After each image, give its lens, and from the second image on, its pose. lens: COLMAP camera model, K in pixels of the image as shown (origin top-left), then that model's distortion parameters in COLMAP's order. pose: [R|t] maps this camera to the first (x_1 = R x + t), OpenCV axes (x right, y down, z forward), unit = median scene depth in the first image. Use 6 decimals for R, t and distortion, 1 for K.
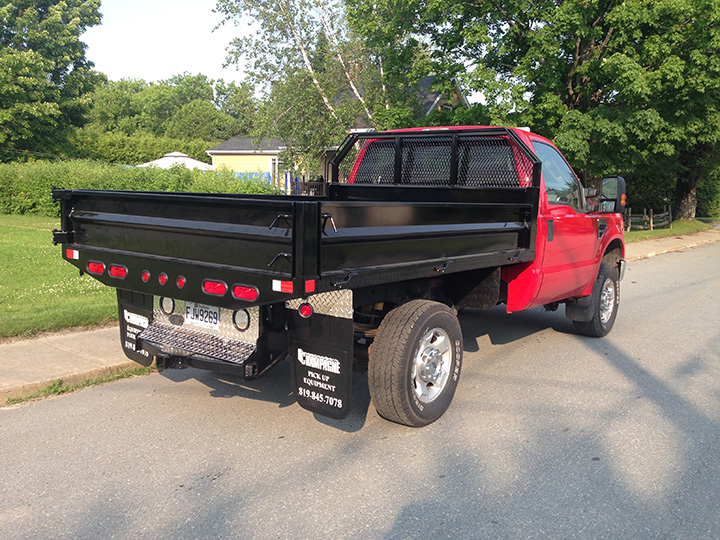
lens RADIAL K [[684.5, 0, 360.1], [0, 684.5, 247.1], [0, 0, 1]] dist [0.010829, -0.003844]
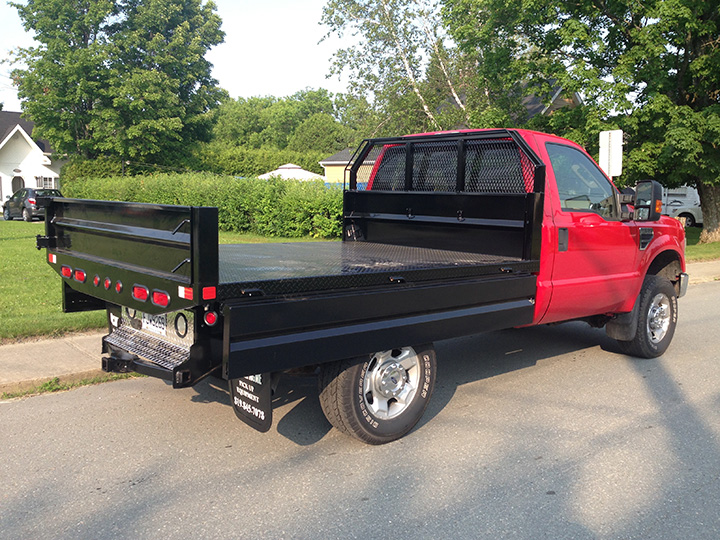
lens RADIAL K [[676.9, 0, 360.0], [0, 676.9, 270.0], [0, 0, 1]] dist [0.022209, 0.001682]
pose [[0.981251, 0.015345, -0.192123, 0.156424], [-0.011747, 0.999734, 0.019856, 0.001152], [0.192377, -0.017227, 0.981170, 0.048271]]
